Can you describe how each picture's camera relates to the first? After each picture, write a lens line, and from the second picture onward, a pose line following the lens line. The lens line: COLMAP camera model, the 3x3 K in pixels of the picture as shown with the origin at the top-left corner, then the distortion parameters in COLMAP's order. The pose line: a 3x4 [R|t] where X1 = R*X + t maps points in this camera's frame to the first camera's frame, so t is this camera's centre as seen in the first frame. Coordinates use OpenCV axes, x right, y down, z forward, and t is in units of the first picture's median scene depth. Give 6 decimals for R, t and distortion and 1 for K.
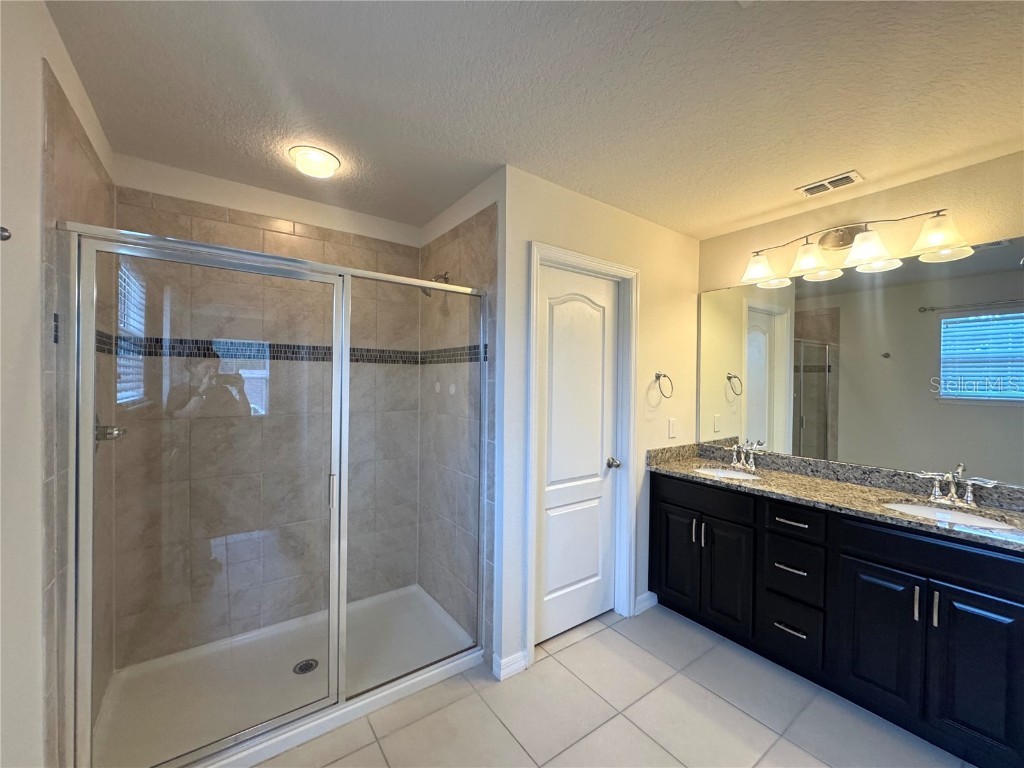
lens RADIAL K [[408.7, 0, 512.0], [0, 408.7, 384.0], [0, 0, 1]] dist [-0.002334, 0.000171]
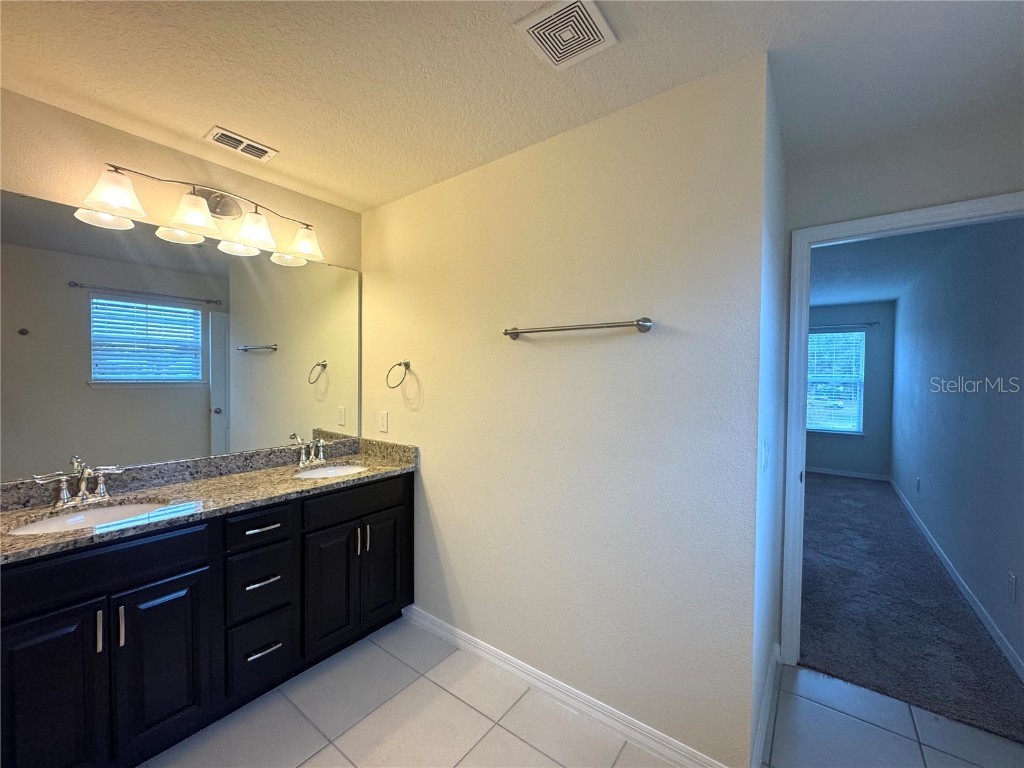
lens RADIAL K [[408.7, 0, 512.0], [0, 408.7, 384.0], [0, 0, 1]] dist [-0.002334, 0.000171]
pose [[-0.299530, -0.035280, 0.953434, -0.214184], [-0.002461, 0.999341, 0.036205, -0.000043], [-0.954084, 0.008498, -0.299420, 0.563866]]
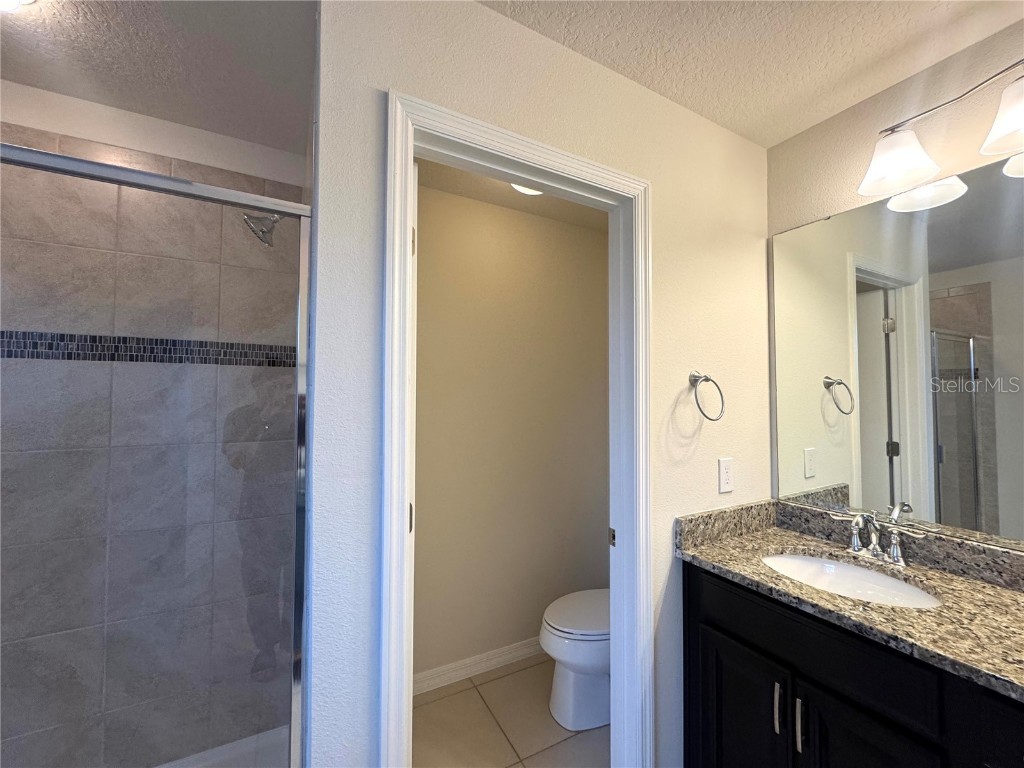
lens RADIAL K [[408.7, 0, 512.0], [0, 408.7, 384.0], [0, 0, 1]] dist [-0.002334, 0.000171]
pose [[0.991612, -0.011714, -0.128721, 0.190539], [0.006178, 0.999042, -0.043324, 0.008186], [0.129105, 0.042165, 0.990734, 0.438350]]
